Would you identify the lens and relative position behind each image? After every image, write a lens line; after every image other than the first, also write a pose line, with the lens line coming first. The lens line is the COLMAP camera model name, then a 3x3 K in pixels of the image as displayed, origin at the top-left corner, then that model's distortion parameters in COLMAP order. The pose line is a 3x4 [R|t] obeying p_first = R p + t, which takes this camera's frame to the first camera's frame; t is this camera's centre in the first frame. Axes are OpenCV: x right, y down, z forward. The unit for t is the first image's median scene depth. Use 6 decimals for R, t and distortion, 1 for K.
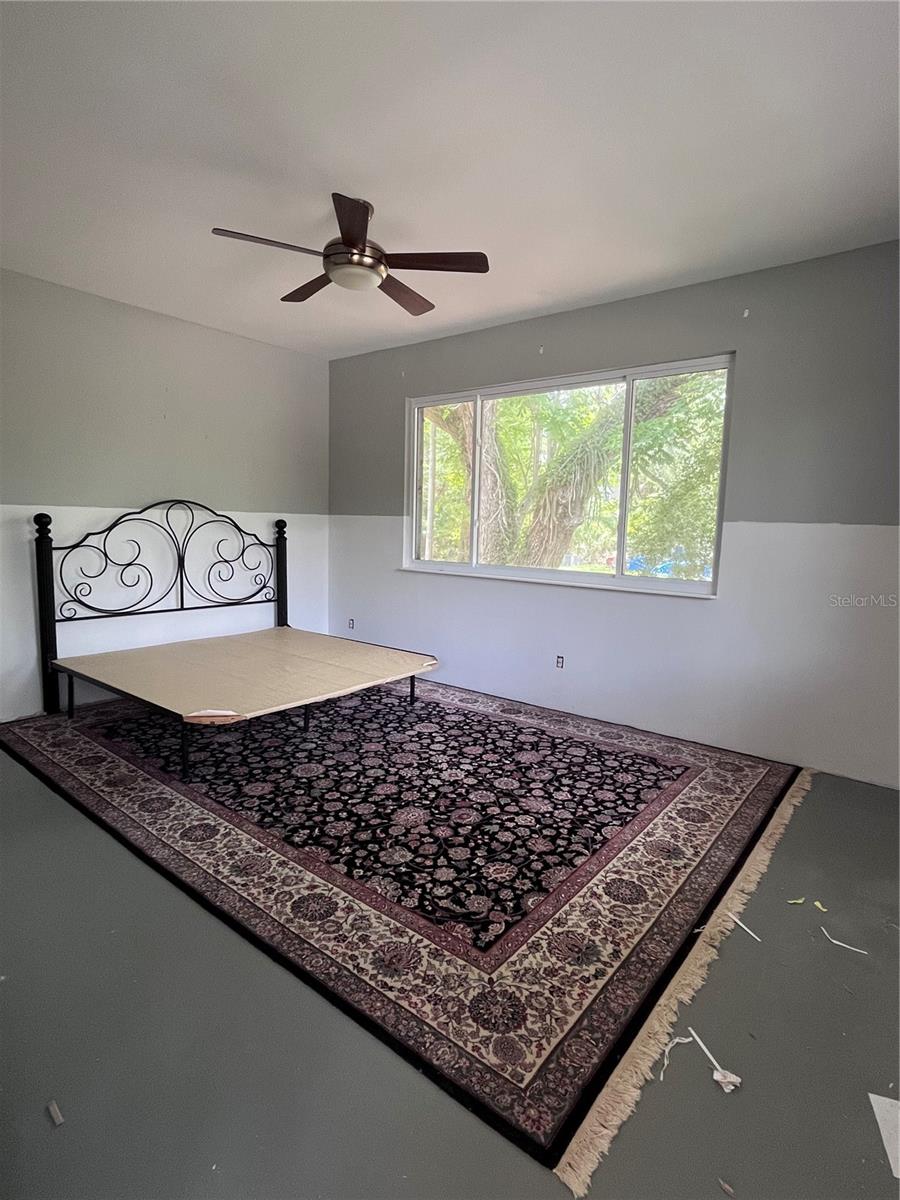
lens RADIAL K [[612.0, 0, 453.8], [0, 612.0, 601.5], [0, 0, 1]] dist [-0.004094, 0.001353]
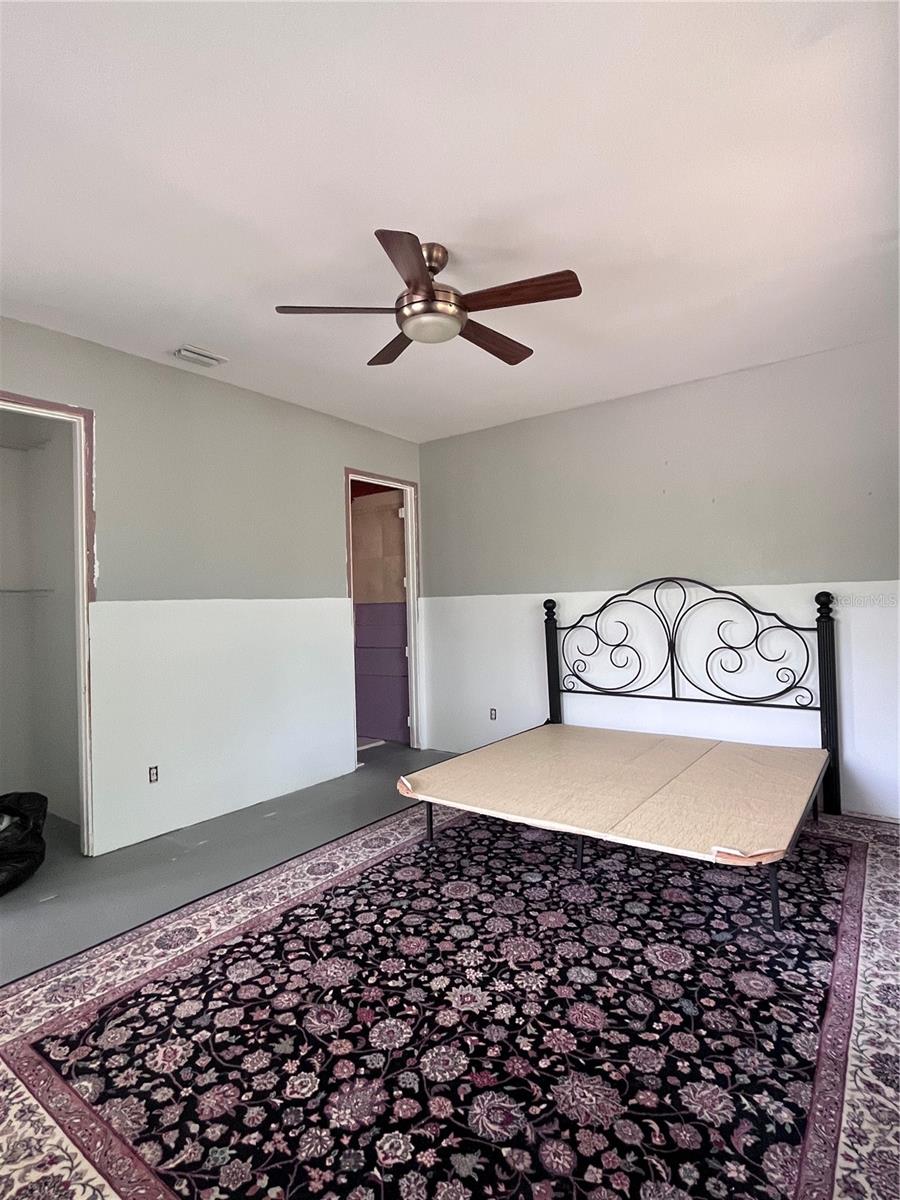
lens RADIAL K [[612.0, 0, 454.8], [0, 612.0, 595.7], [0, 0, 1]] dist [-0.004094, 0.001353]
pose [[0.042277, -0.039141, -0.998339, 0.615215], [-0.098684, 0.994183, -0.043157, -0.093570], [0.994220, 0.100344, 0.038168, 0.890266]]
